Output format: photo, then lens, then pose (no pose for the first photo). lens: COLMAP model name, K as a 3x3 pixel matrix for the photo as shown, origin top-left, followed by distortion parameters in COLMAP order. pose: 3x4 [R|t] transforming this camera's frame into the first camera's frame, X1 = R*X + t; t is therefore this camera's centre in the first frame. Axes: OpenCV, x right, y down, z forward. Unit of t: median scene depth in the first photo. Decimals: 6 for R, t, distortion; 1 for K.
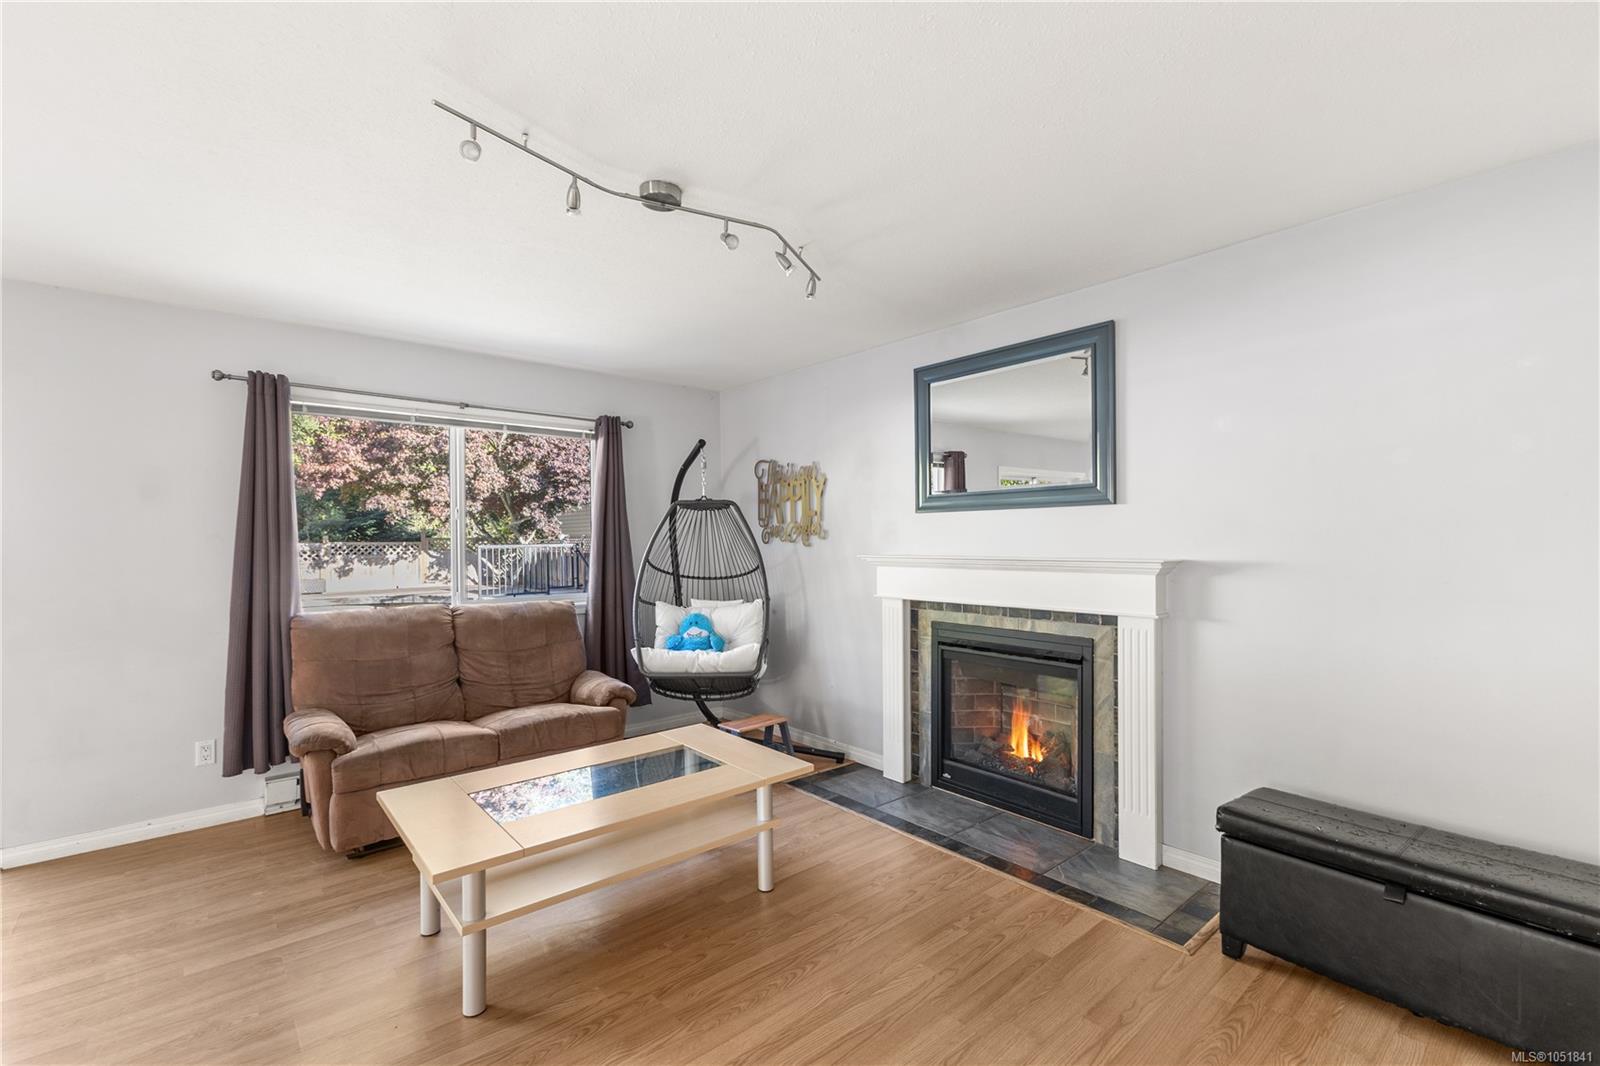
lens RADIAL K [[705.7, 0, 802.5], [0, 705.7, 536.0], [0, 0, 1]] dist [0.010453, -0.000233]
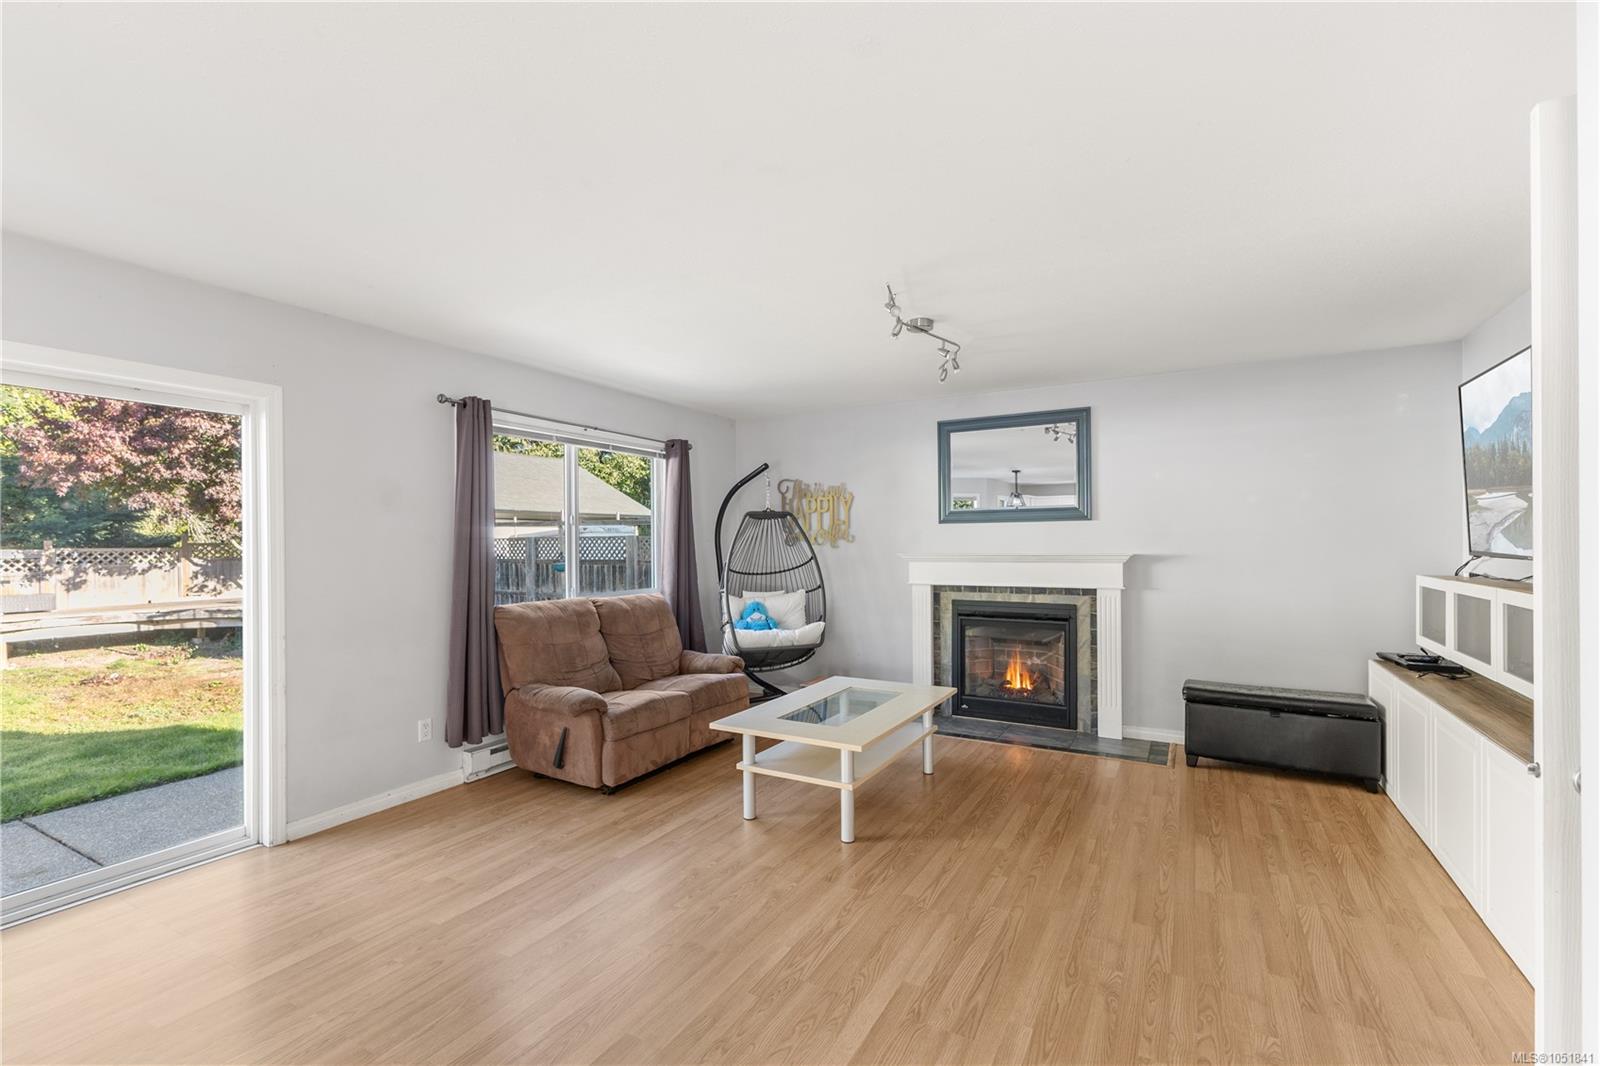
lens RADIAL K [[705.7, 0, 802.5], [0, 705.7, 536.0], [0, 0, 1]] dist [0.010453, -0.000233]
pose [[0.940819, 0.002881, 0.338897, -0.538621], [-0.000285, 0.999970, -0.007707, 0.003045], [-0.338909, 0.007155, 0.940792, -0.219849]]
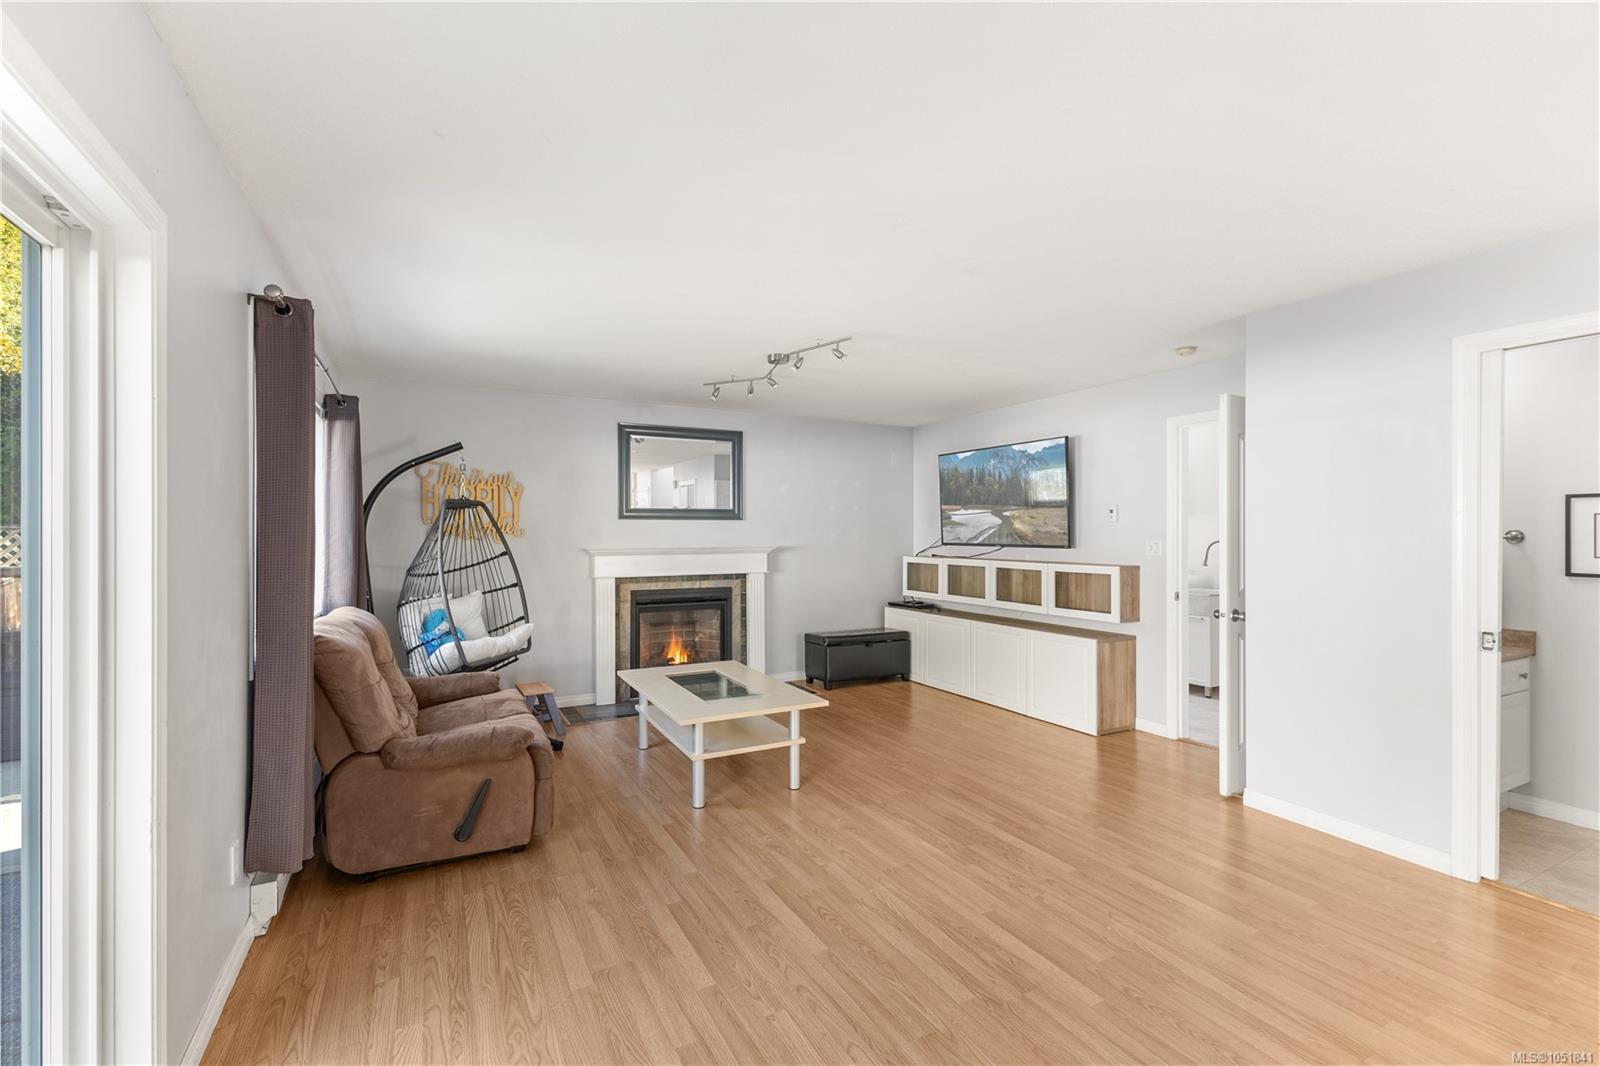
lens RADIAL K [[693.8, 0, 804.0], [0, 693.8, 528.2], [0, 0, 1]] dist [0.007382, -0.000211]
pose [[0.211145, 0.014567, 0.977346, -1.115711], [-0.004045, 0.999893, -0.014029, 0.004813], [-0.977446, -0.000992, 0.211182, 0.291783]]
